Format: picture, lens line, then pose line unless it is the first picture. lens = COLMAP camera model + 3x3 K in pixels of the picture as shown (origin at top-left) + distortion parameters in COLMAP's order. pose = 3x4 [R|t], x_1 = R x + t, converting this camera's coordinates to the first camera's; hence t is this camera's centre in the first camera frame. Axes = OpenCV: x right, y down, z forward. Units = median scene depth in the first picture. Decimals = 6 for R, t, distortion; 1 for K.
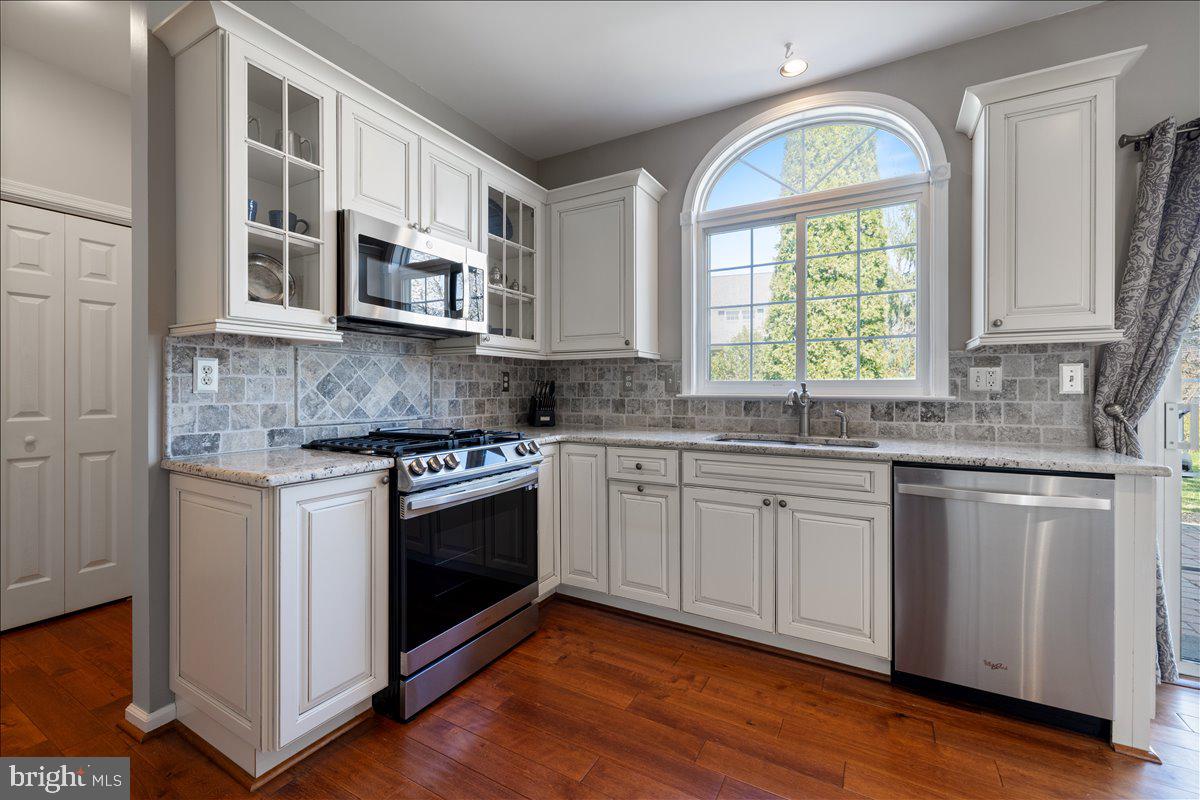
lens RADIAL K [[500.9, 0, 595.4], [0, 500.9, 391.7], [0, 0, 1]] dist [0.000222, 0.001164]
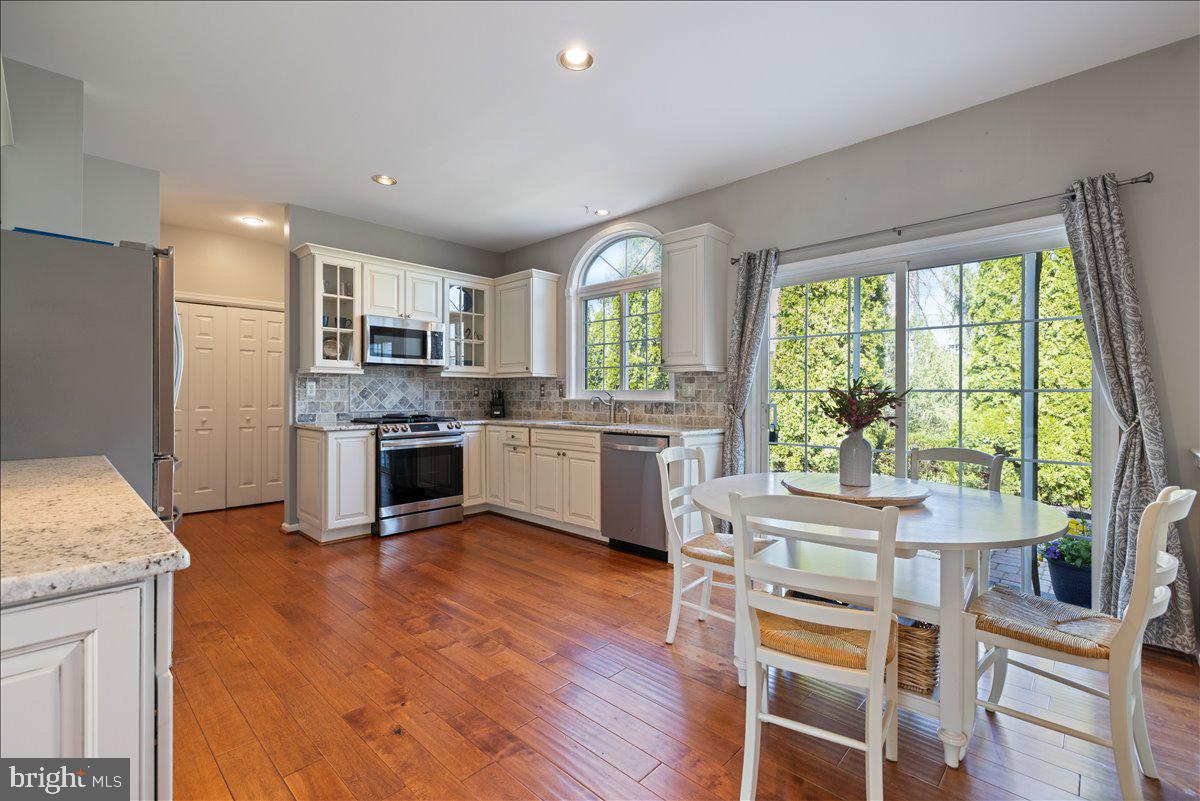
lens RADIAL K [[522.0, 0, 598.2], [0, 522.0, 399.6], [0, 0, 1]] dist [0.004166, -0.001115]
pose [[0.971601, 0.003800, -0.236594, 0.871956], [-0.002681, 0.999984, 0.005052, 0.000675], [0.236609, -0.004274, 0.971595, -0.833492]]
